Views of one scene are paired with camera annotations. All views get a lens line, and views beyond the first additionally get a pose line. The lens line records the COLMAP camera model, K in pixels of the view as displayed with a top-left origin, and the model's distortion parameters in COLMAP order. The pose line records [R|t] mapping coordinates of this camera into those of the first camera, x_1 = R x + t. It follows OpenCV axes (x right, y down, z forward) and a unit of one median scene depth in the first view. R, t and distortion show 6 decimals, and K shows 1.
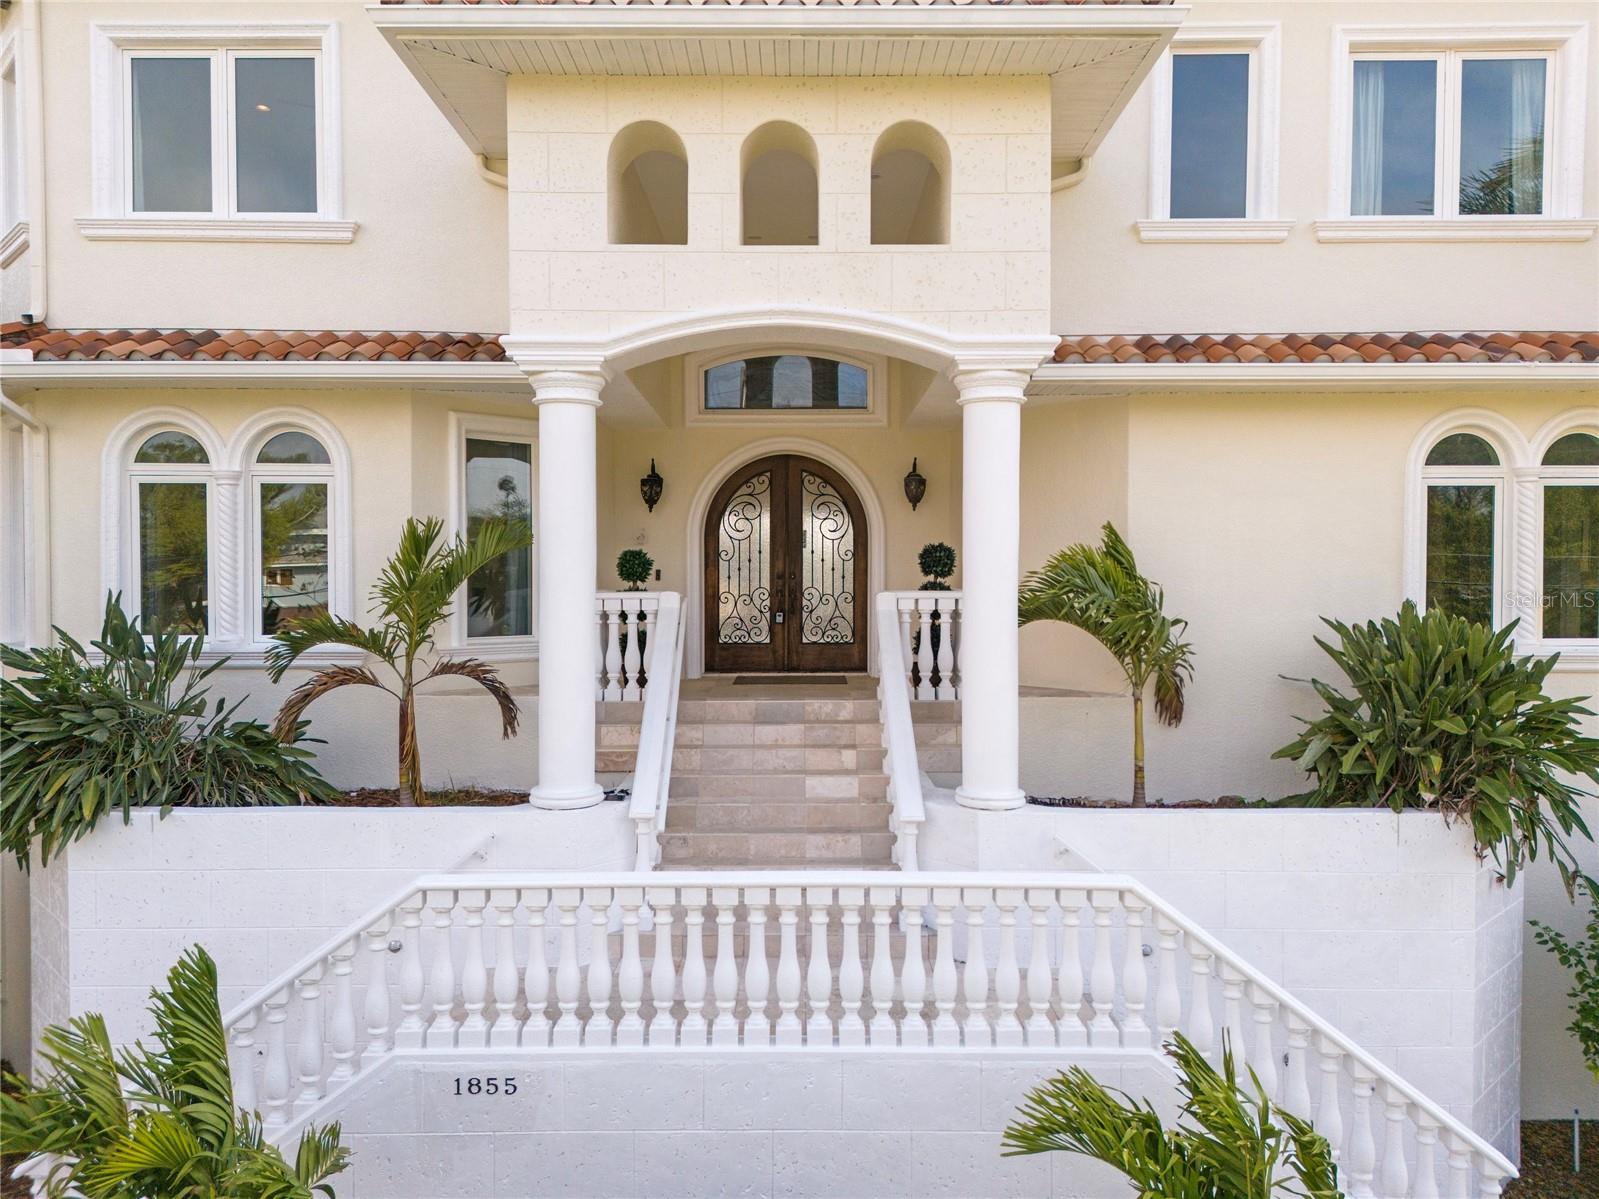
lens RADIAL K [[1190.4, 0, 795.7], [0, 1190.4, 603.2], [0, 0, 1]] dist [0.010903, 0.000179]
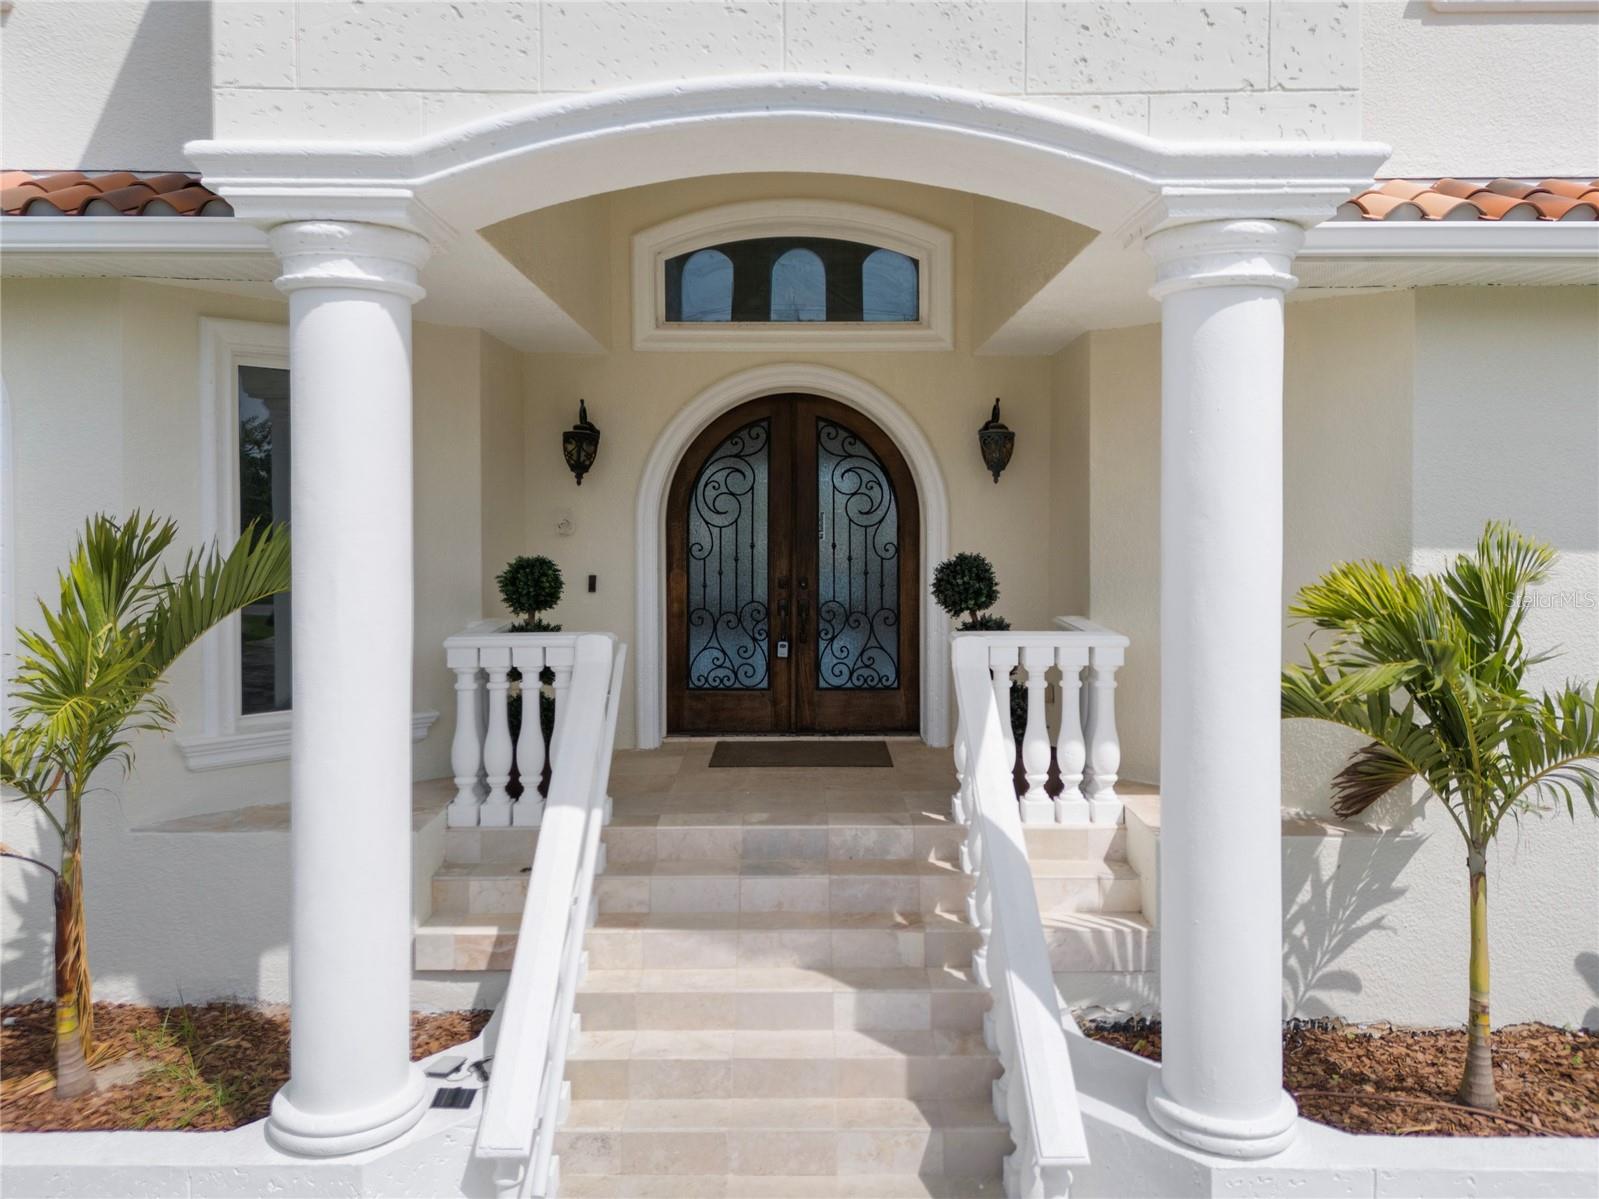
lens RADIAL K [[1190.4, 0, 804.9], [0, 1190.4, 594.8], [0, 0, 1]] dist [0.010903, 0.000179]
pose [[0.999963, -0.001050, 0.008514, -0.007260], [0.000637, 0.998828, 0.048402, -0.048233], [-0.008555, -0.048395, 0.998792, 0.360662]]
